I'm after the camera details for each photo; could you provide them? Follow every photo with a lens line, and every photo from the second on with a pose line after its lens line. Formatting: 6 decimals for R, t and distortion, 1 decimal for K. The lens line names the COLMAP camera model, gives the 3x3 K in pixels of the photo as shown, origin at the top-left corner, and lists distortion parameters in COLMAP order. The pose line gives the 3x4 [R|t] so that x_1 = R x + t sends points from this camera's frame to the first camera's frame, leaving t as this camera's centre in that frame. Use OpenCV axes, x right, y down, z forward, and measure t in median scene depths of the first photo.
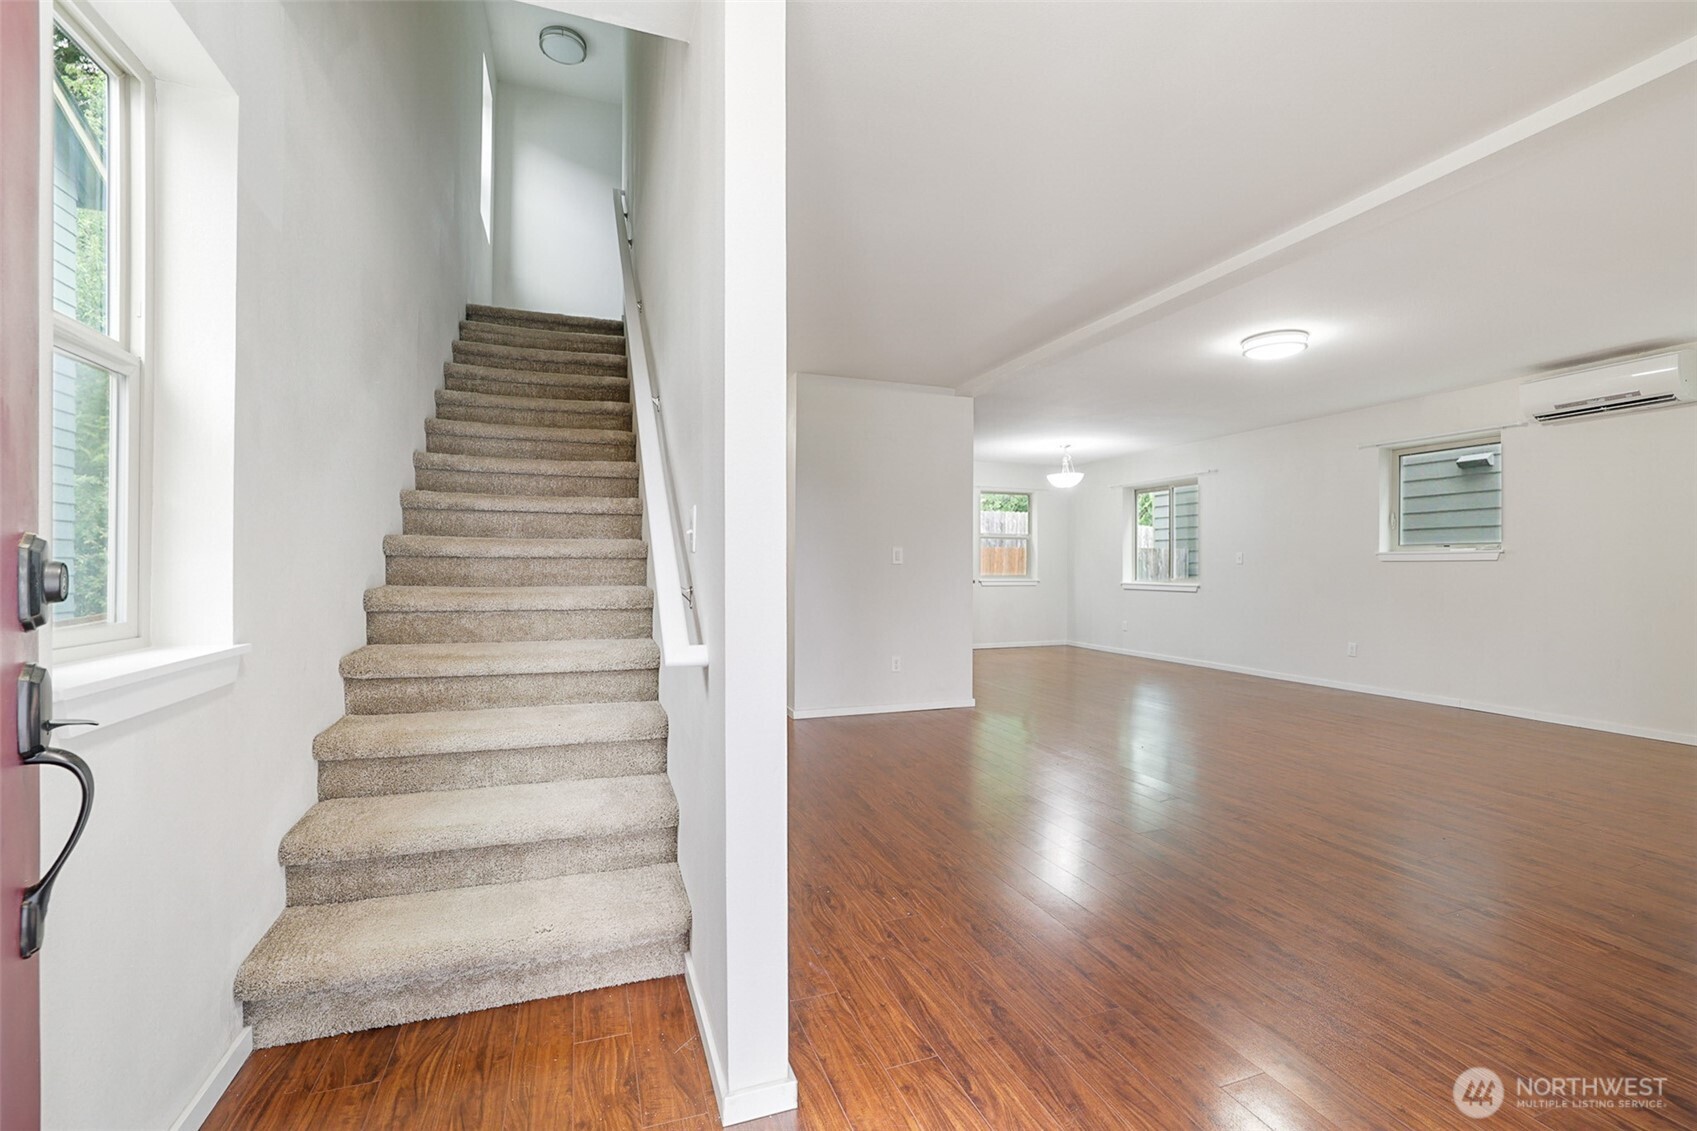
lens RADIAL K [[736.4, 0, 848.5], [0, 736.4, 565.5], [0, 0, 1]] dist [-0.049521, 0.015836]
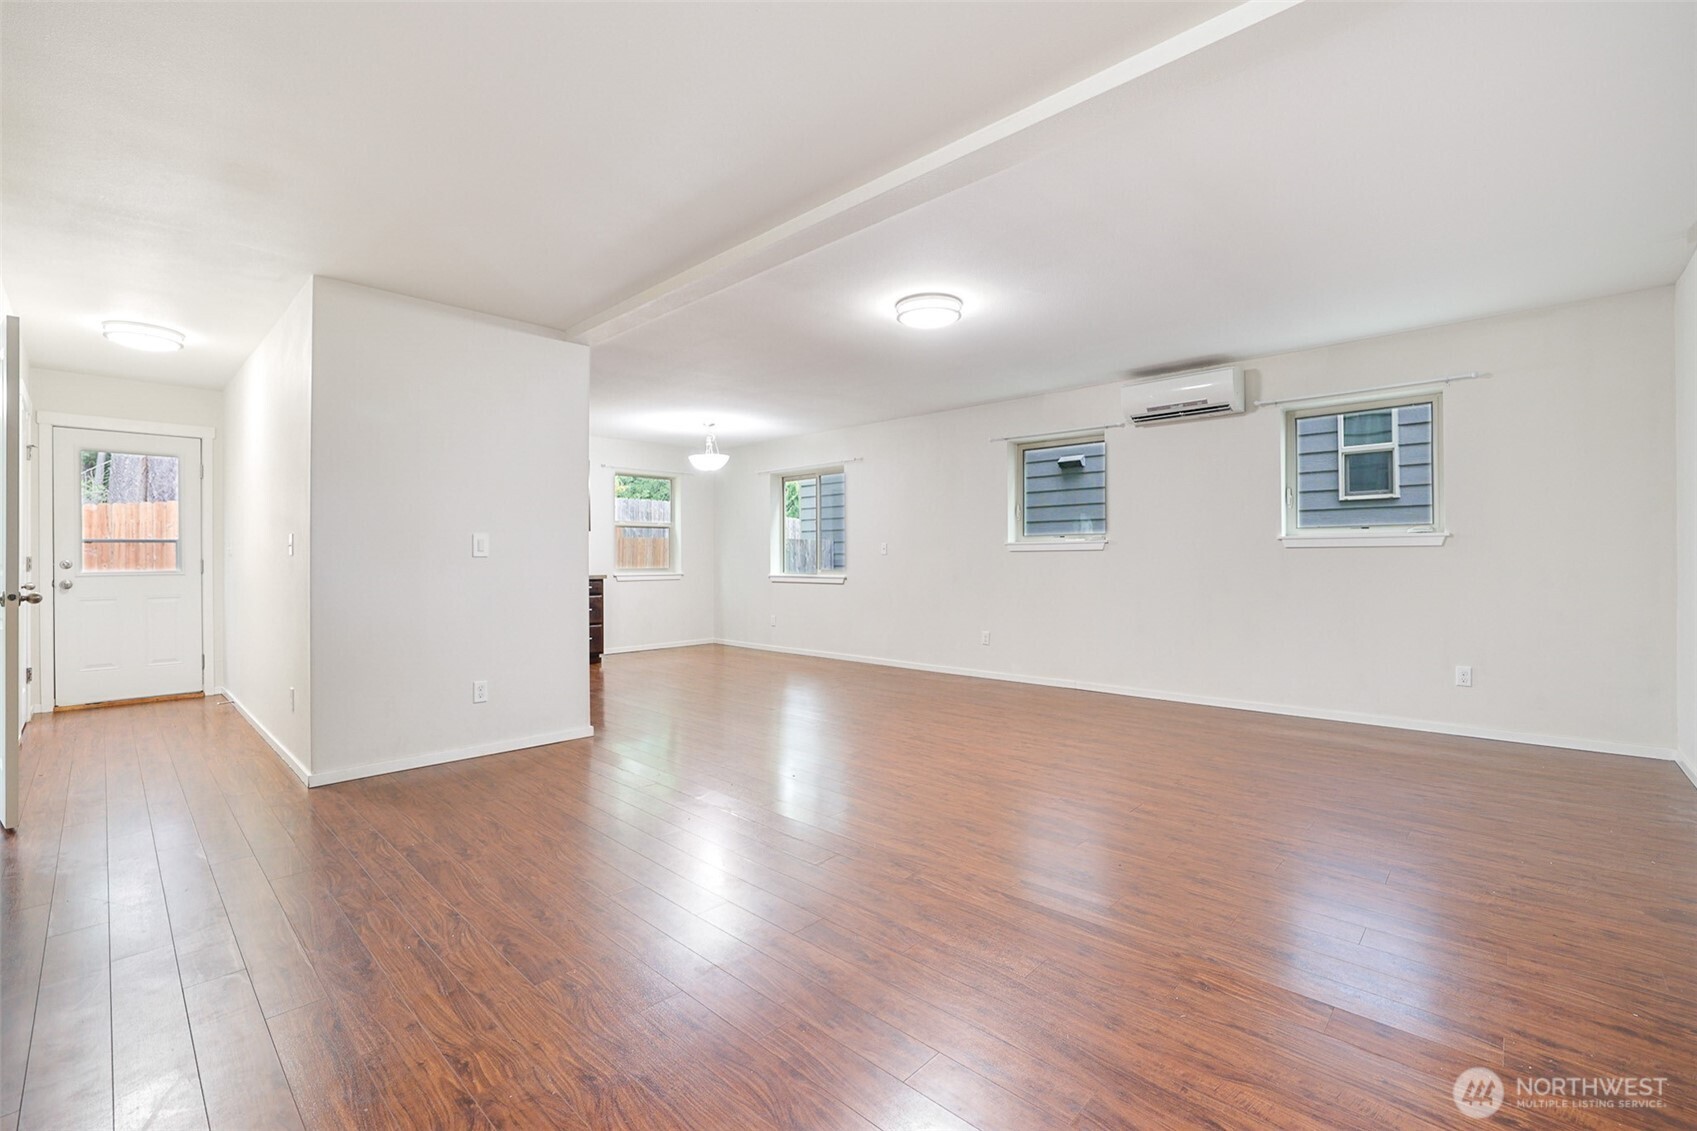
lens RADIAL K [[723.1, 0, 849.6], [0, 723.1, 562.1], [0, 0, 1]] dist [-0.046428, 0.014970]
pose [[0.893733, -0.009054, 0.448508, 0.057100], [0.006358, 0.999952, 0.007516, 0.000392], [-0.448554, -0.003865, 0.893747, 0.143730]]
